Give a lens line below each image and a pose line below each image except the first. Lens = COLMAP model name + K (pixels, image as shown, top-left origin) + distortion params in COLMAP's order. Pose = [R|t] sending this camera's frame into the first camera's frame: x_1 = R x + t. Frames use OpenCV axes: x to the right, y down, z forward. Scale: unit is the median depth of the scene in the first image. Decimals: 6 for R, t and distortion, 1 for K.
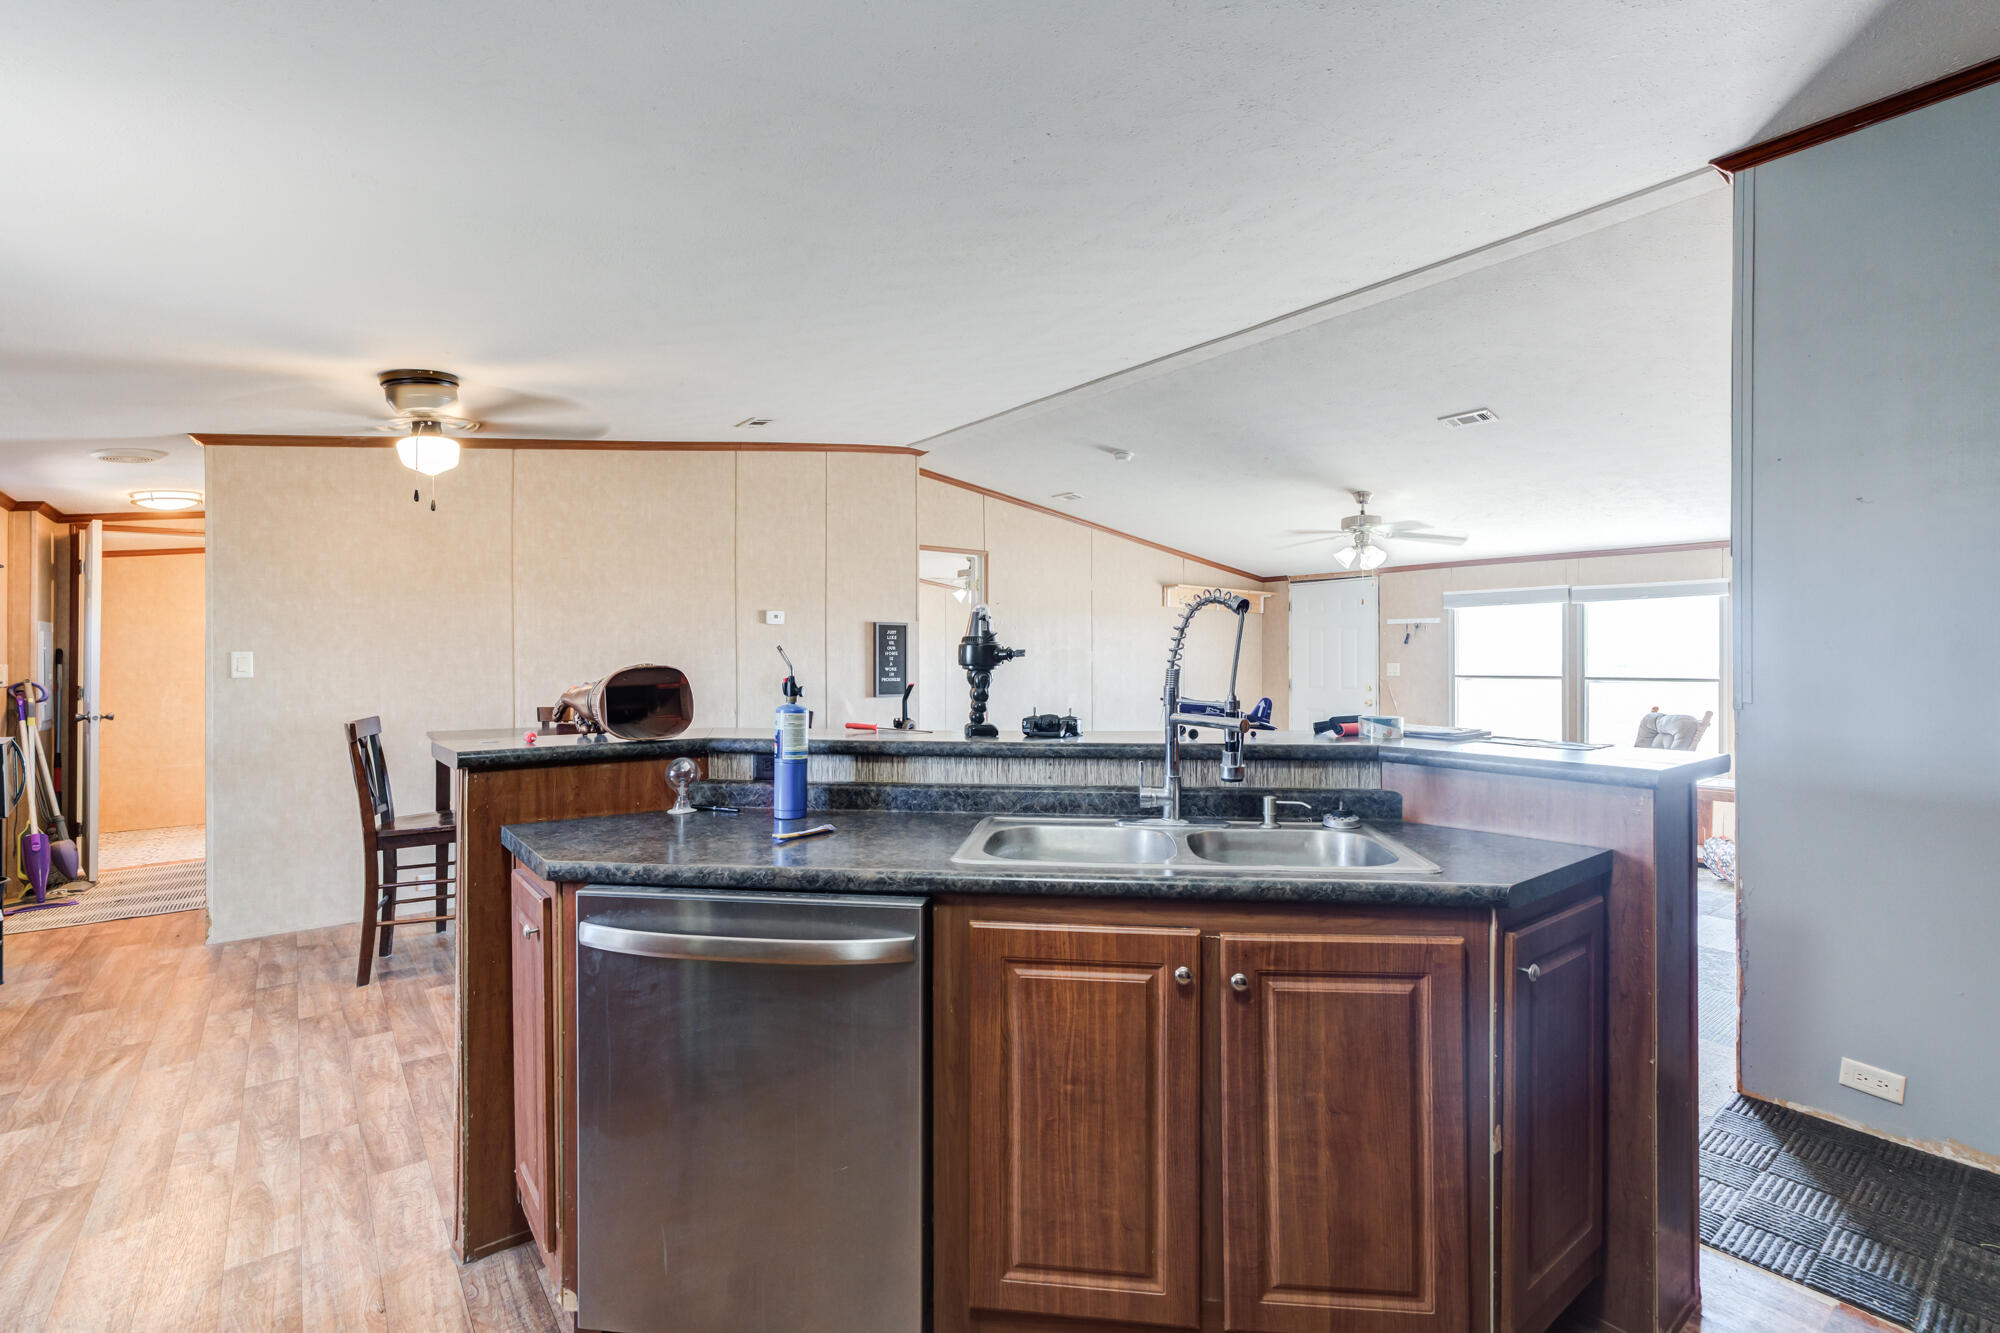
lens RADIAL K [[907.9, 0, 1000.6], [0, 907.9, 647.9], [0, 0, 1]] dist [-0.017307, 0.012969]
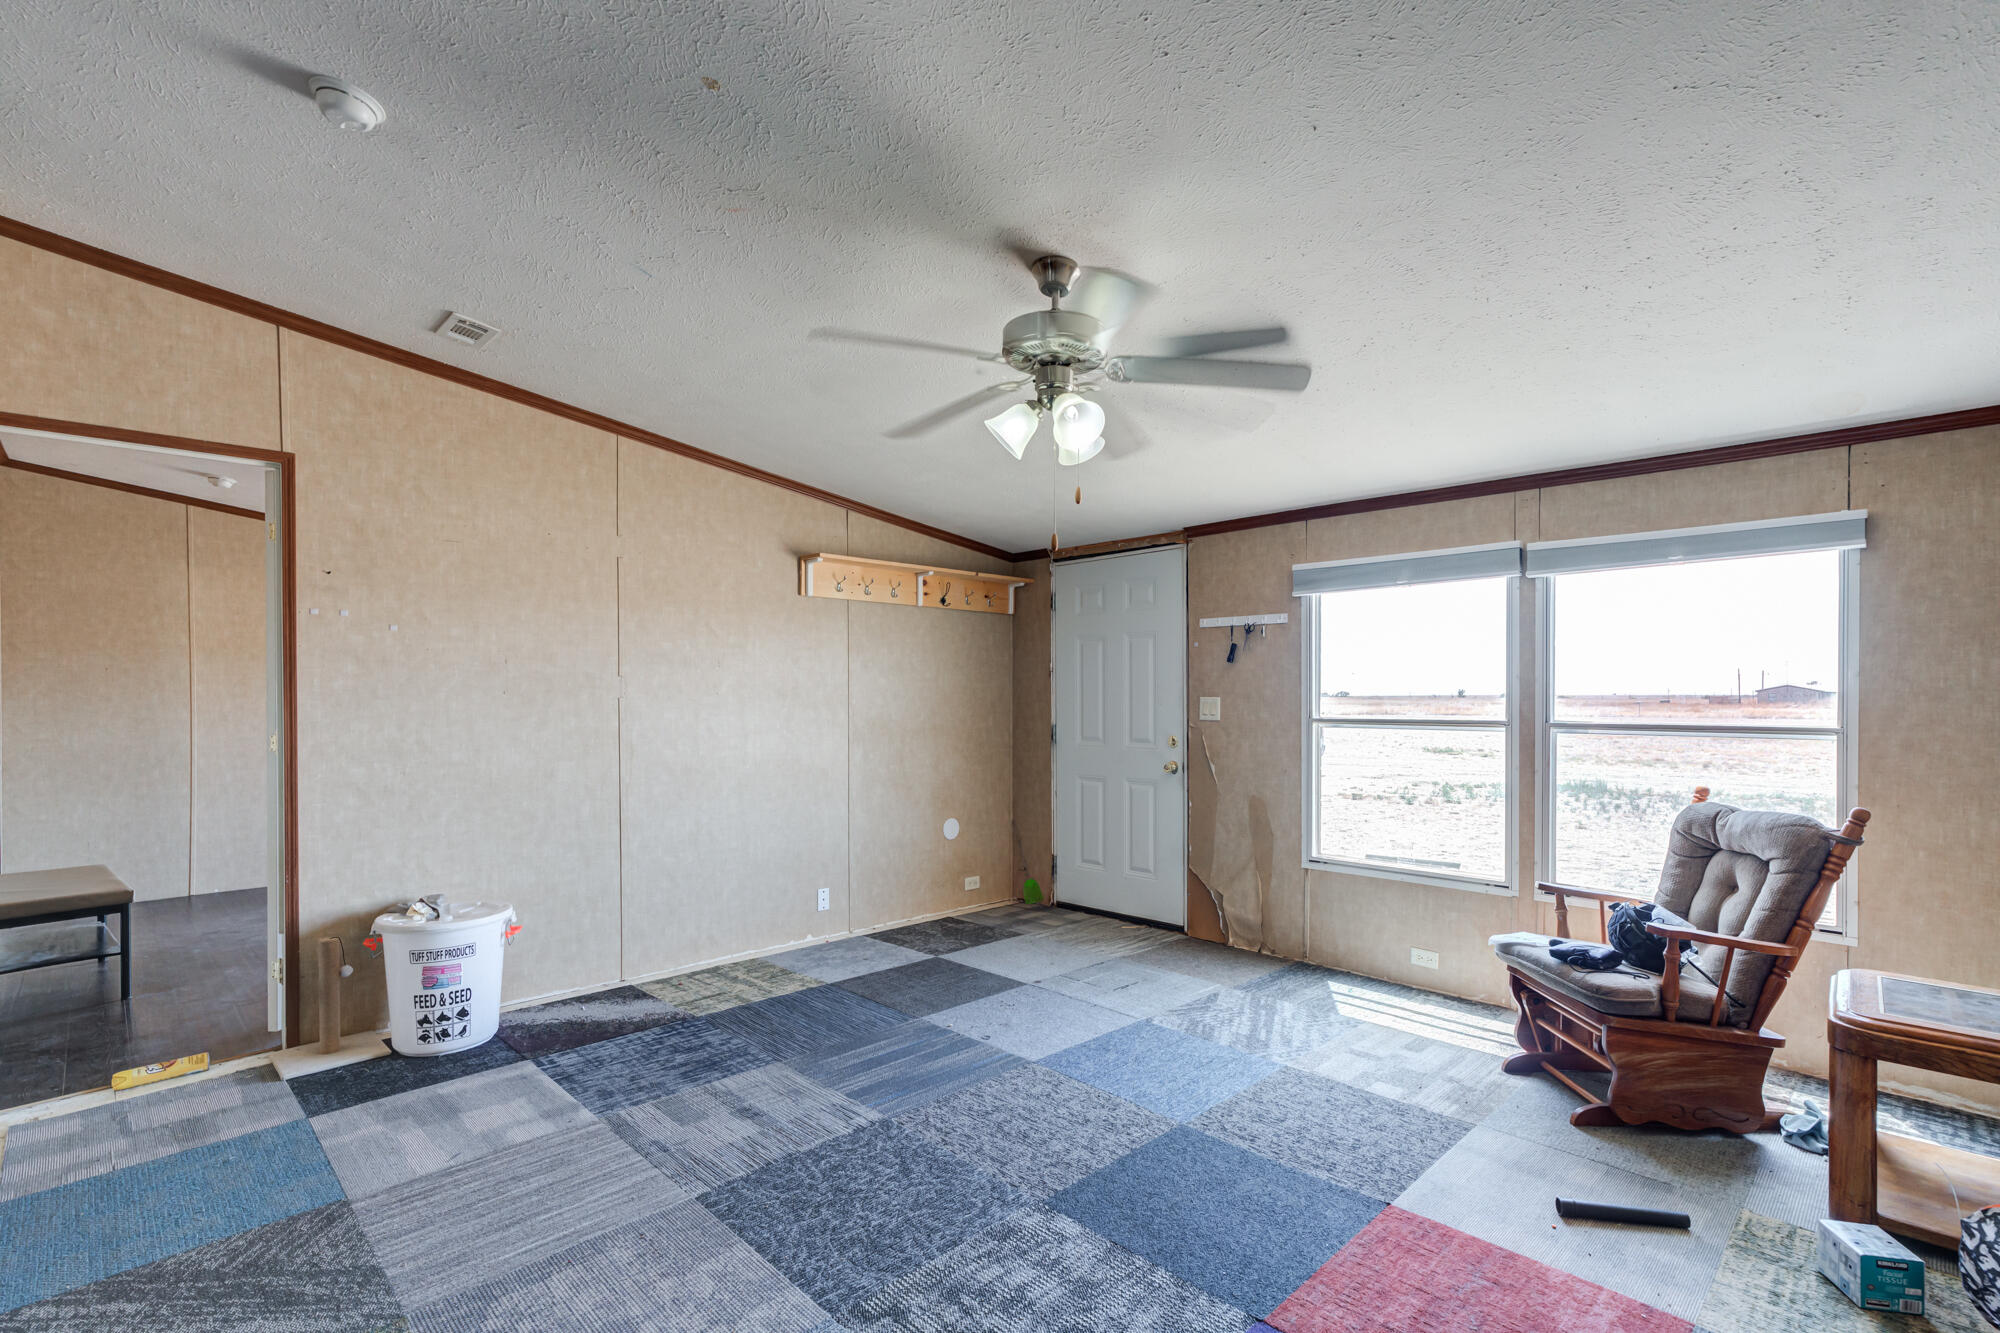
lens RADIAL K [[935.0, 0, 1003.7], [0, 935.0, 695.5], [0, 0, 1]] dist [-0.024869, 0.017714]
pose [[0.994545, -0.006238, 0.104121, 0.403841], [0.004581, 0.999859, 0.016146, 0.009643], [-0.104207, -0.015581, 0.994434, 0.720107]]
